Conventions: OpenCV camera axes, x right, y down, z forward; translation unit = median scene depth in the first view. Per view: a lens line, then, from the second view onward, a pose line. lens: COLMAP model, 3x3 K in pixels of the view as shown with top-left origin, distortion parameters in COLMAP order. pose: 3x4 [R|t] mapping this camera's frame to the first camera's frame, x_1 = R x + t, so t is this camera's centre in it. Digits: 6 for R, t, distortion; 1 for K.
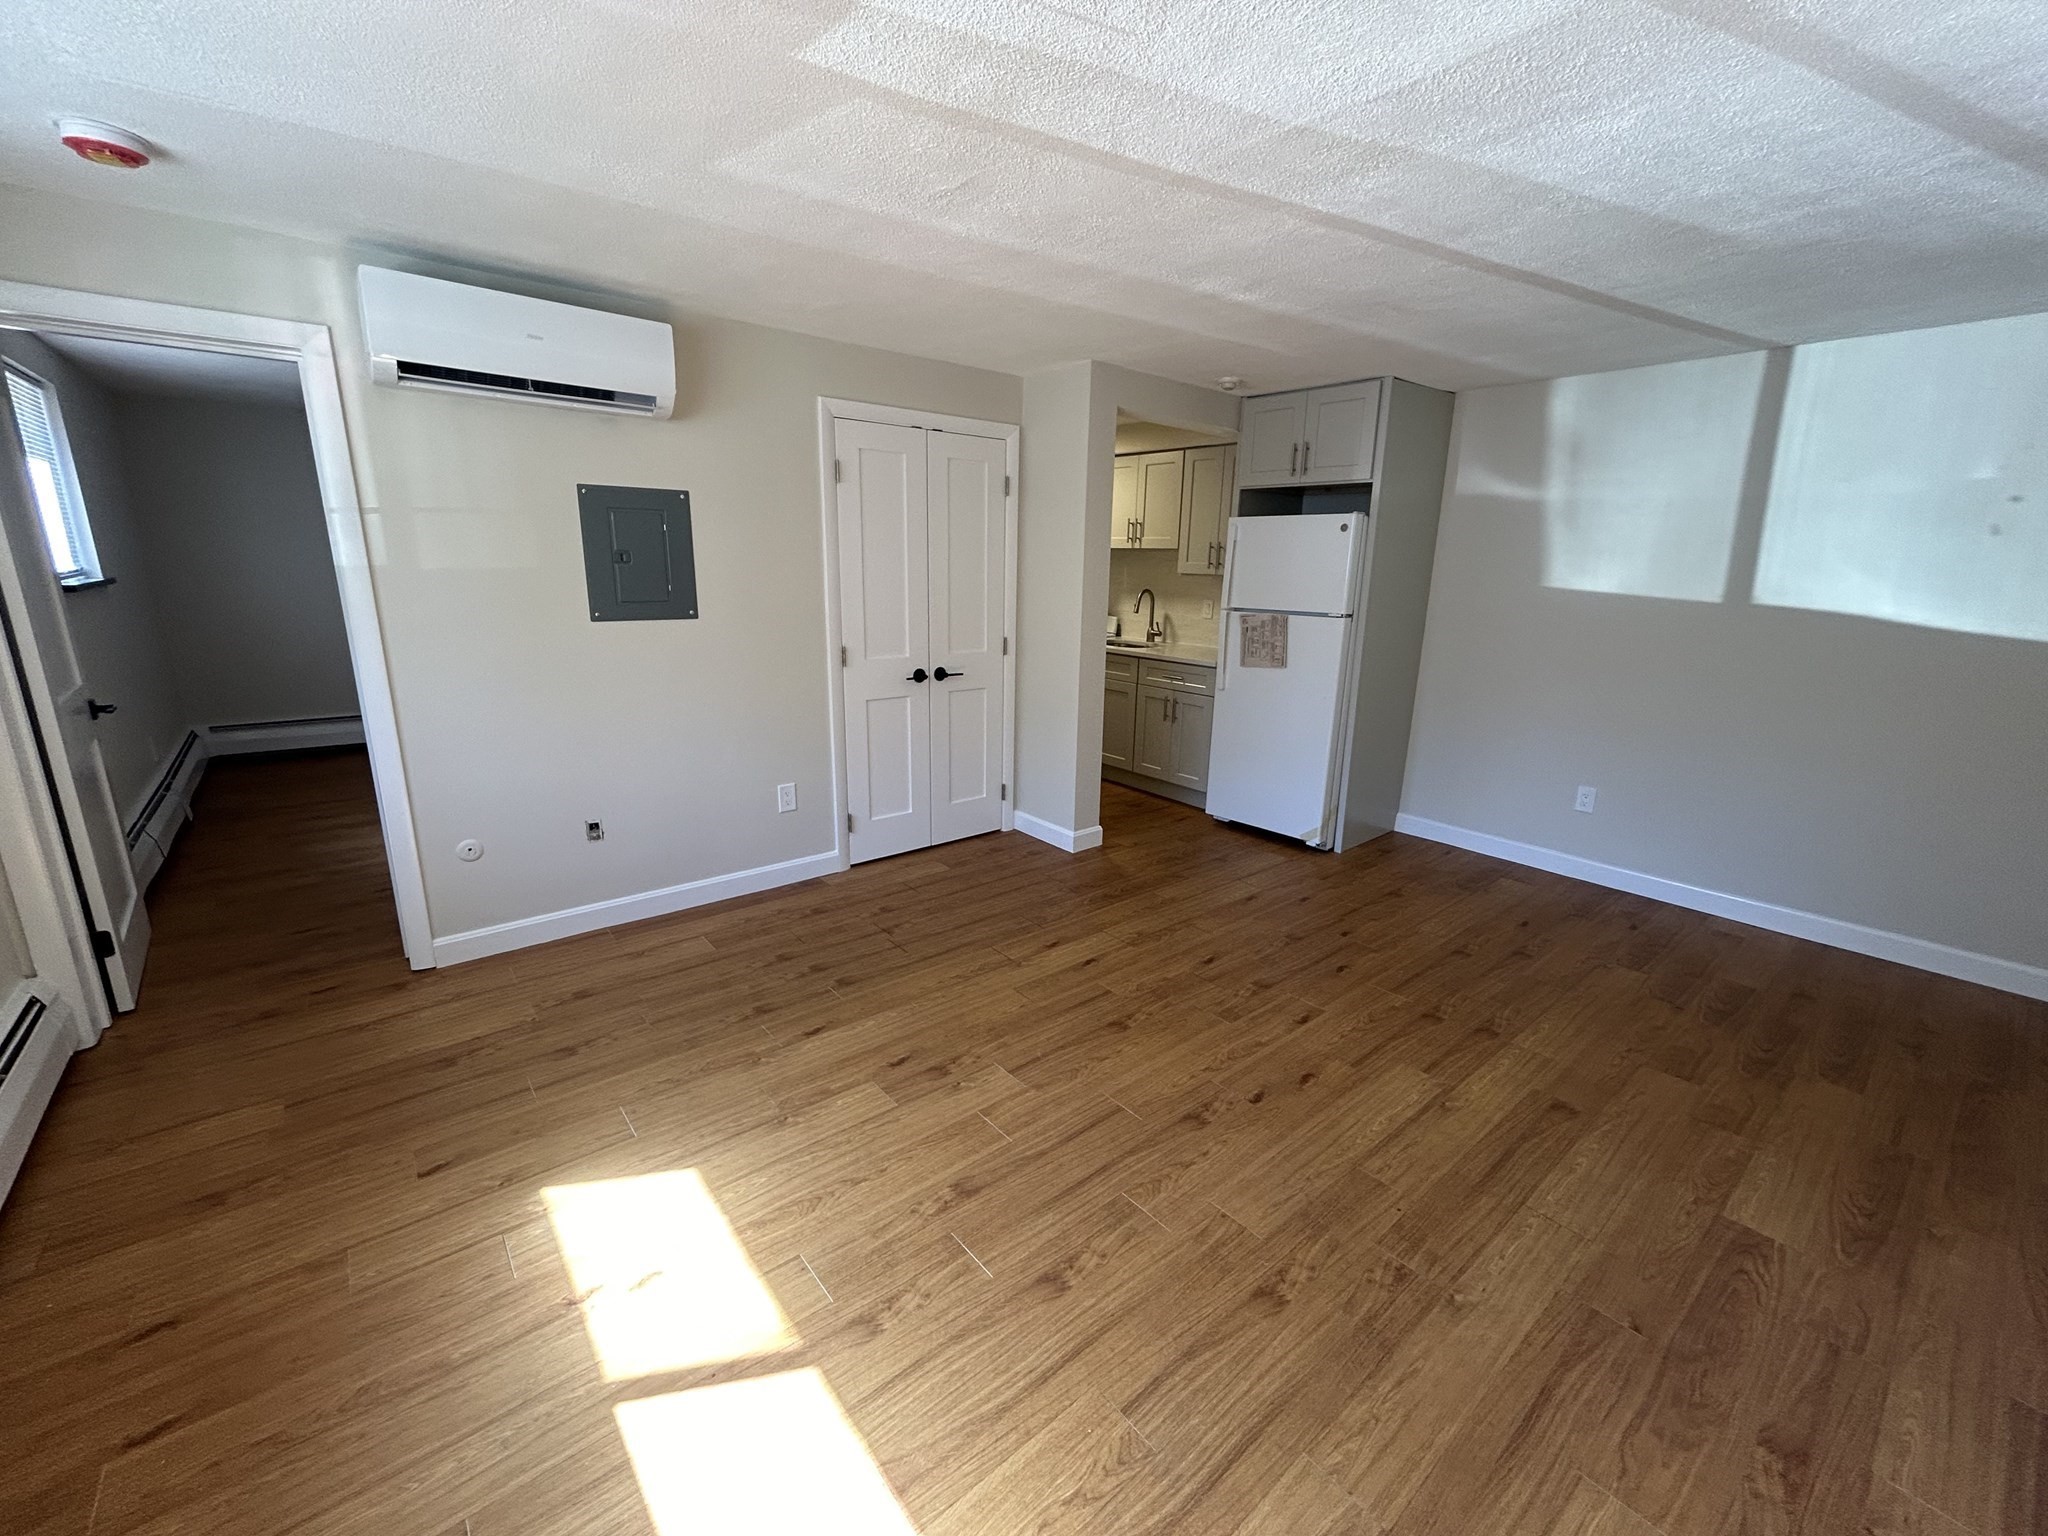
lens RADIAL K [[832.2, 0, 1014.3], [0, 832.2, 765.3], [0, 0, 1]] dist [-0.000657, 0.001427]
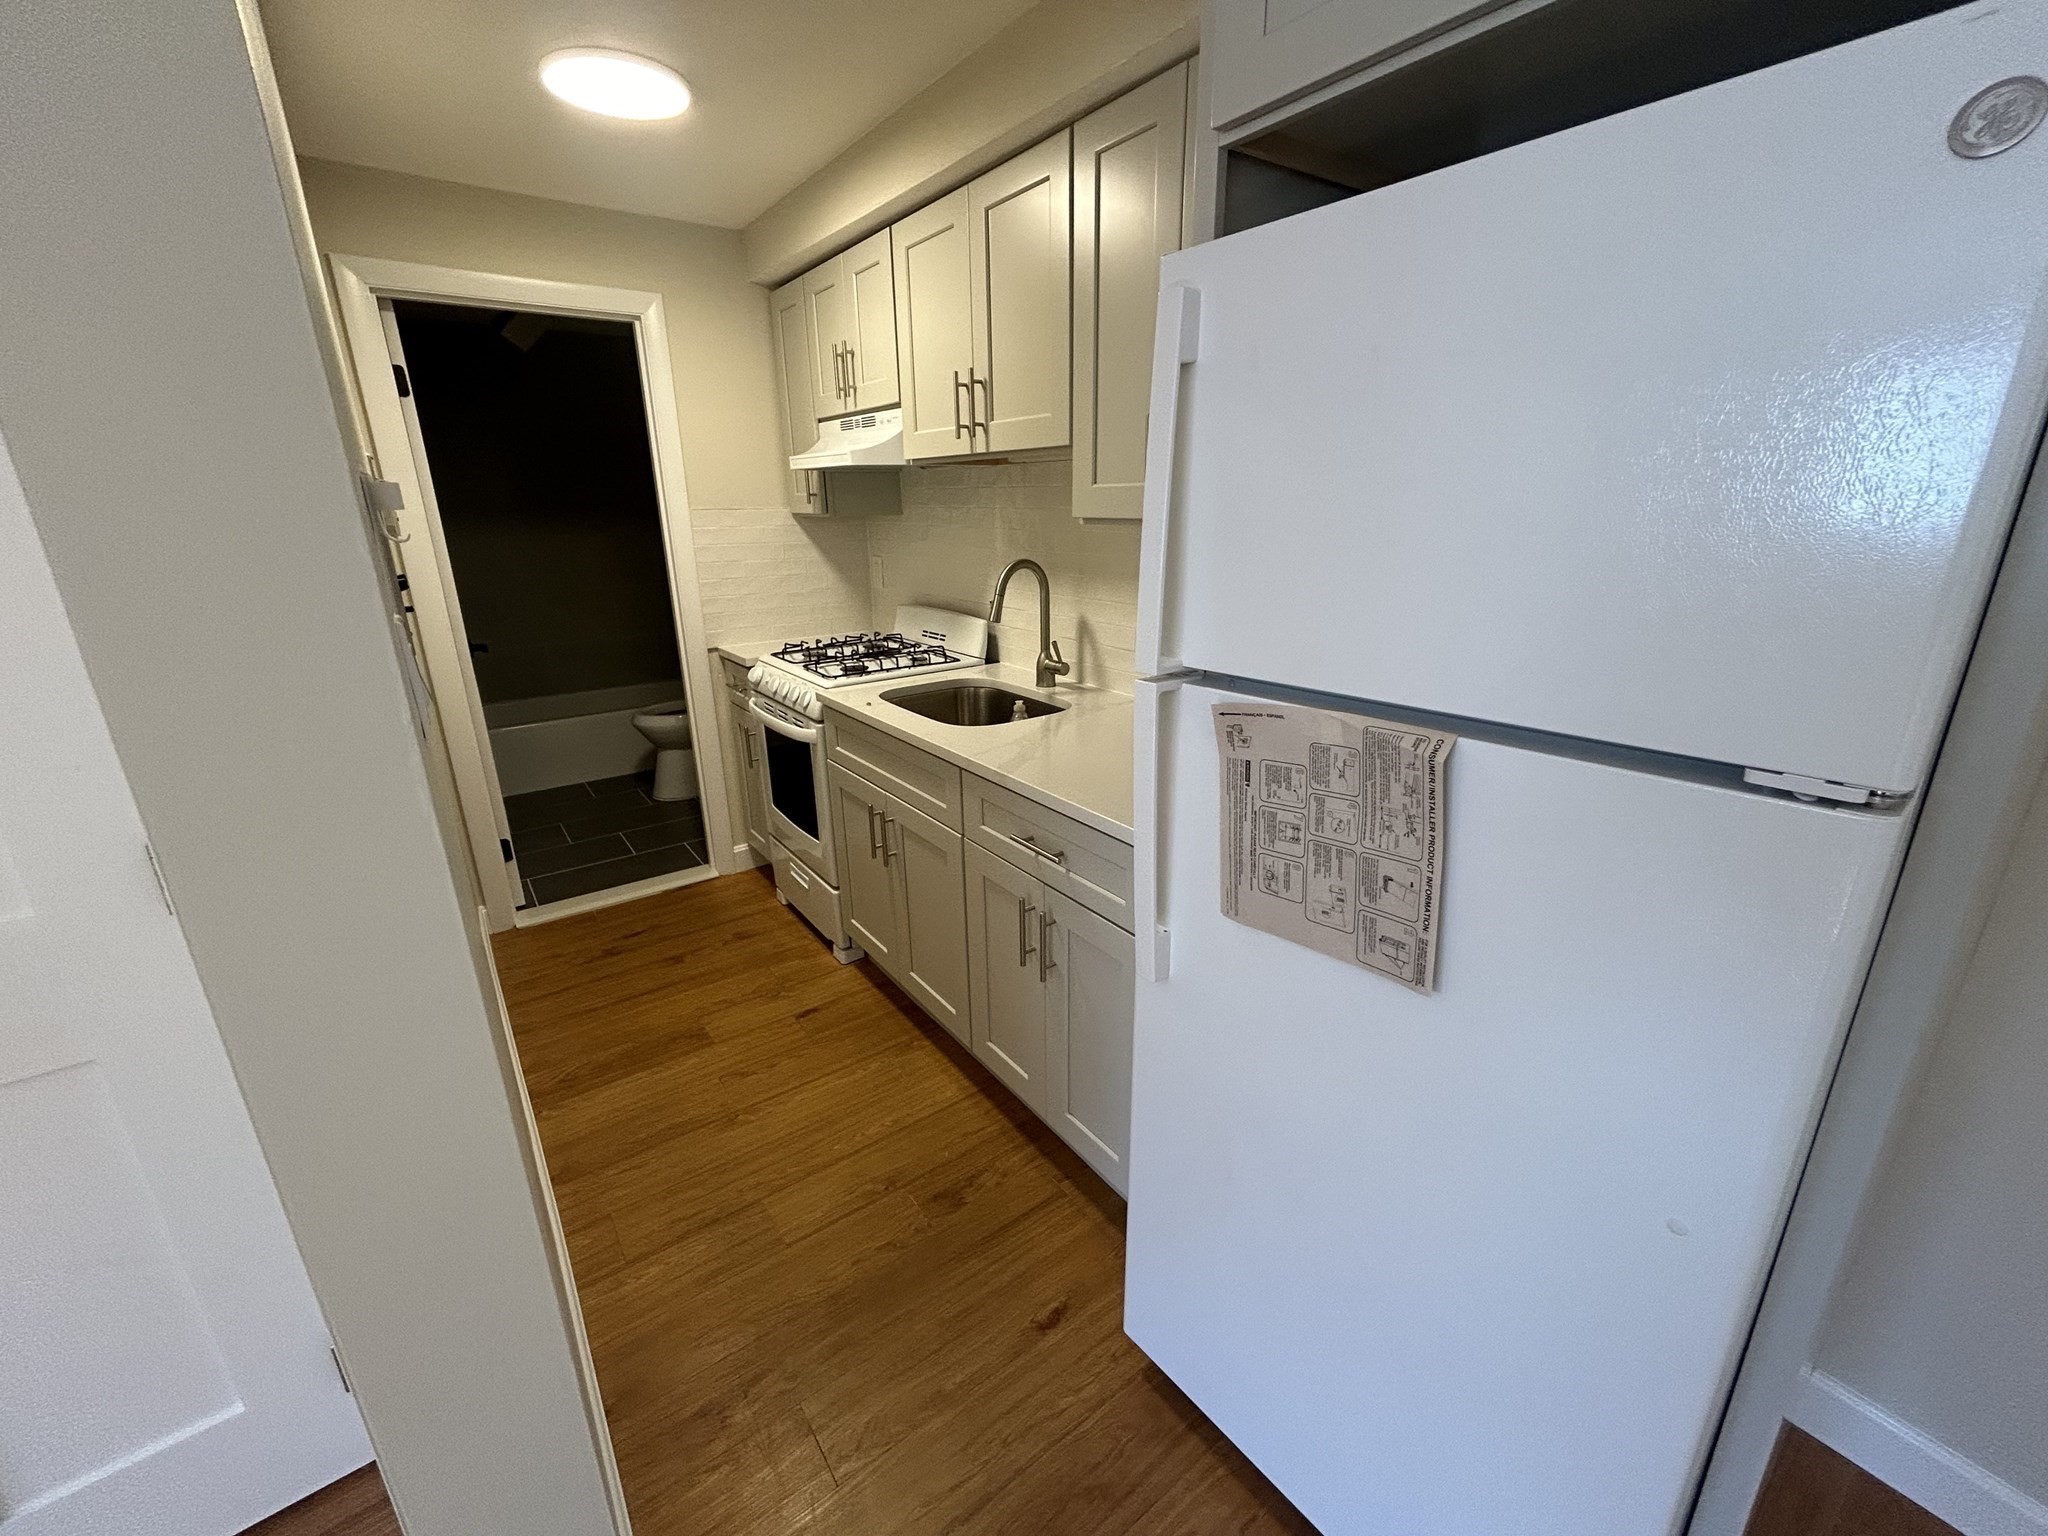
lens RADIAL K [[832.2, 0, 1020.8], [0, 832.2, 759.9], [0, 0, 1]] dist [-0.000657, 0.001427]
pose [[0.998074, -0.012480, -0.060762, 0.203699], [0.016140, 0.998060, 0.060134, -0.158732], [0.059894, -0.060999, 0.996339, 0.677594]]
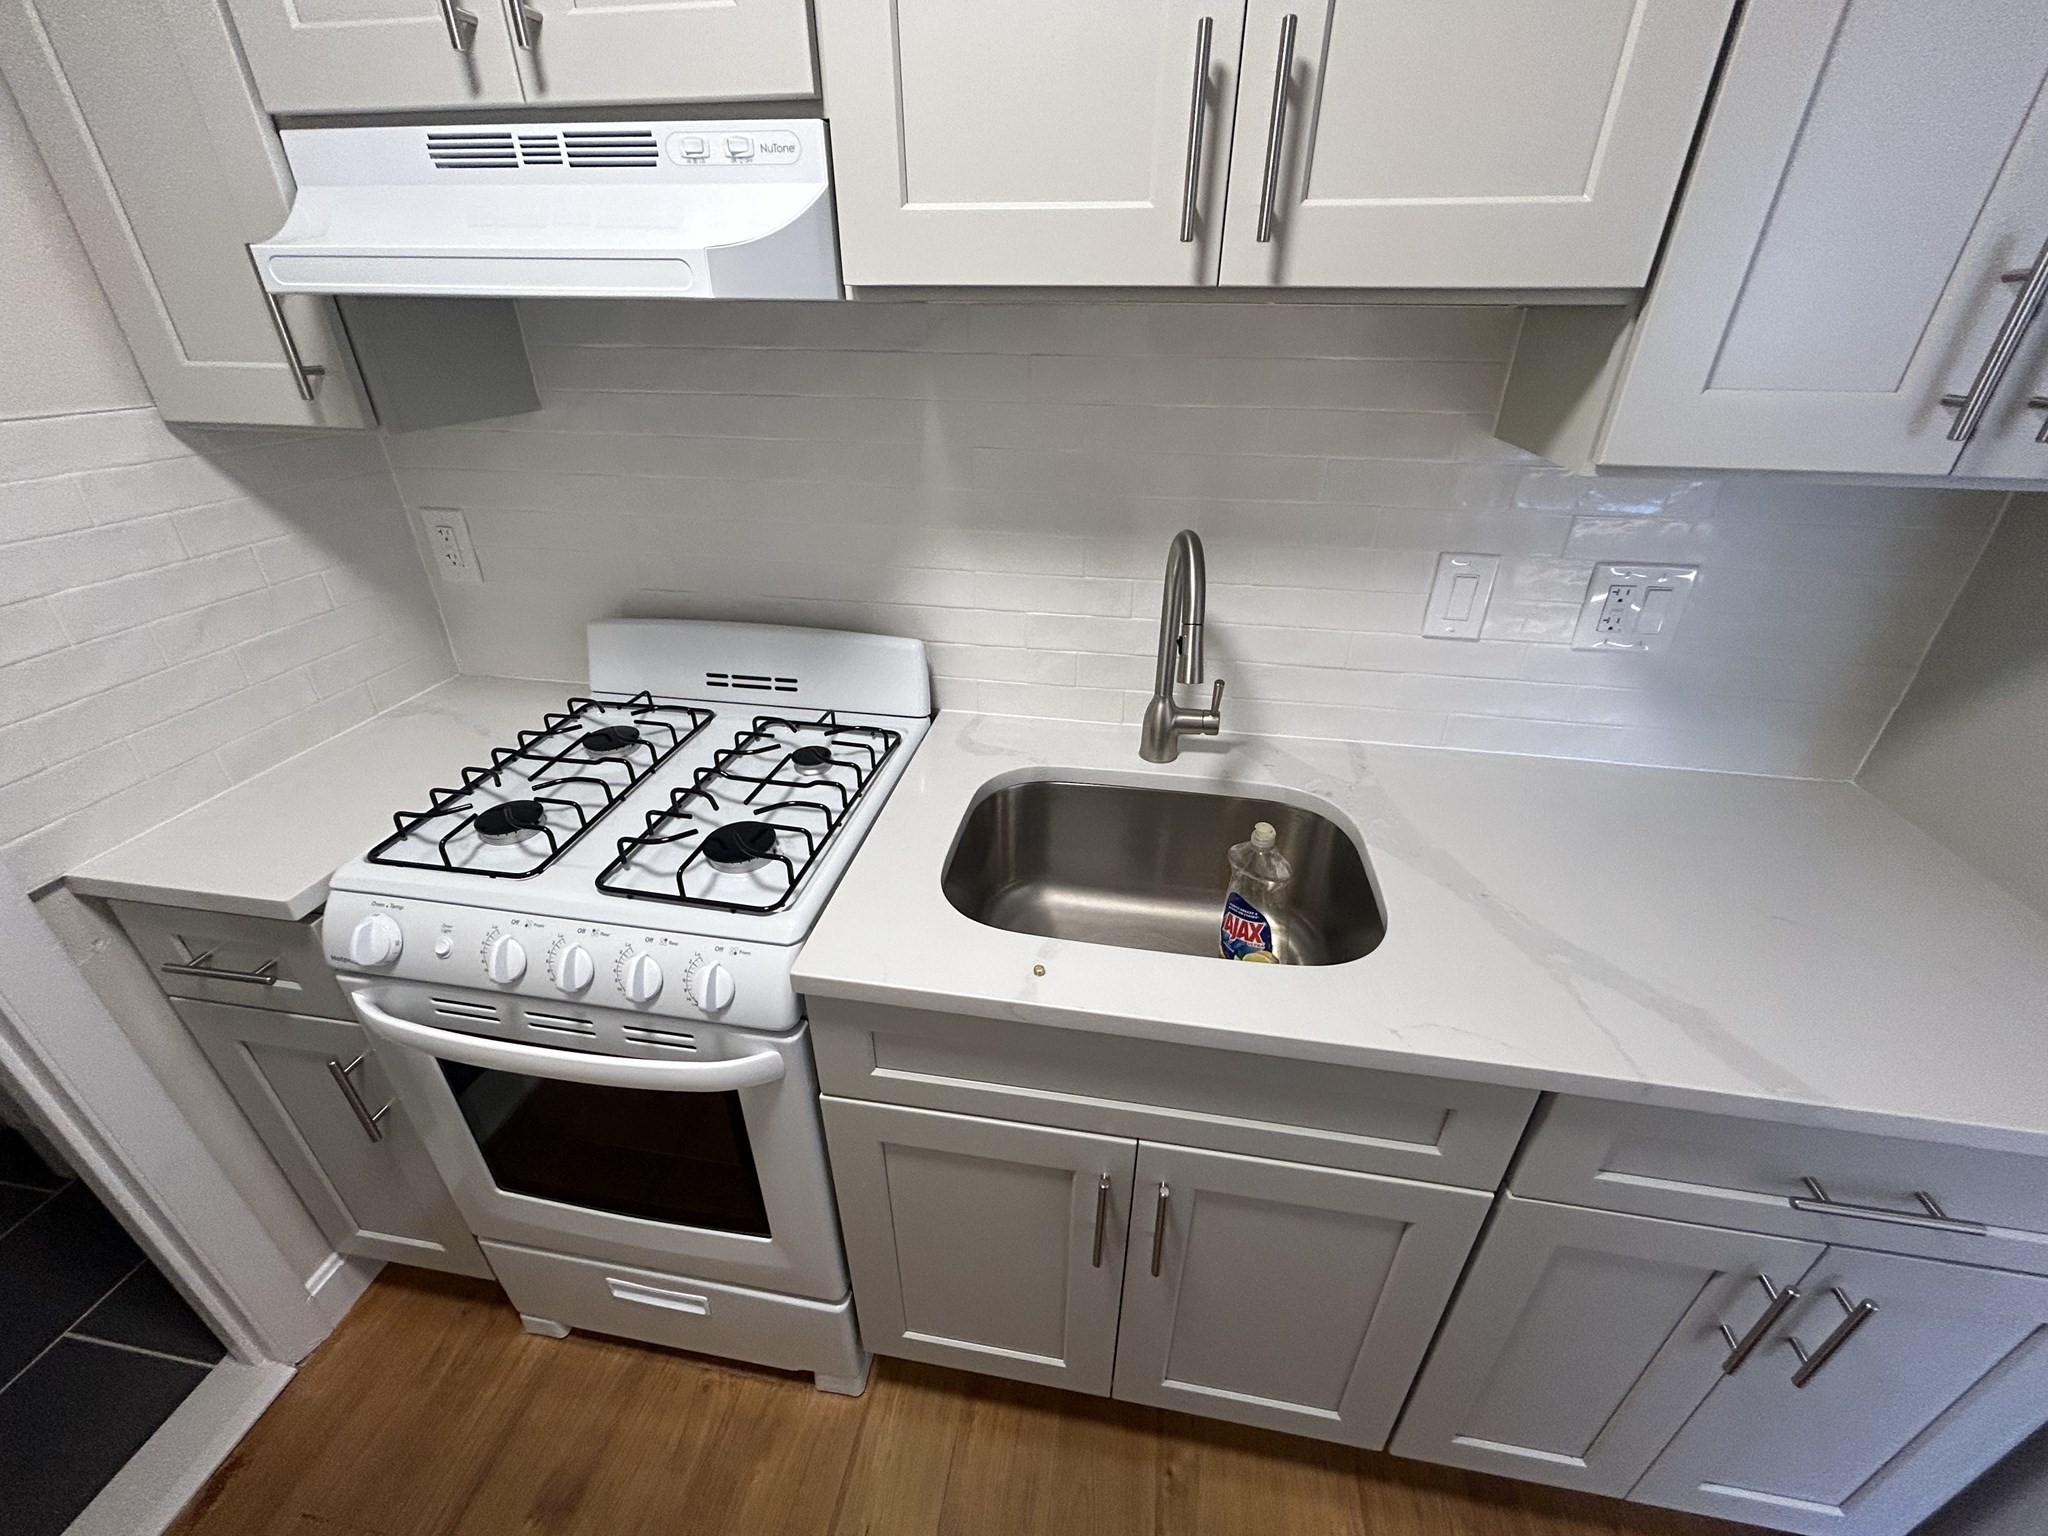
lens RADIAL K [[832.2, 0, 1025.9], [0, 832.2, 763.2], [0, 0, 1]] dist [-0.000657, 0.001427]
pose [[0.751685, -0.327102, 0.572690, 0.010880], [0.168592, 0.934791, 0.312638, -0.257369], [-0.637610, -0.138454, 0.757815, 0.989493]]
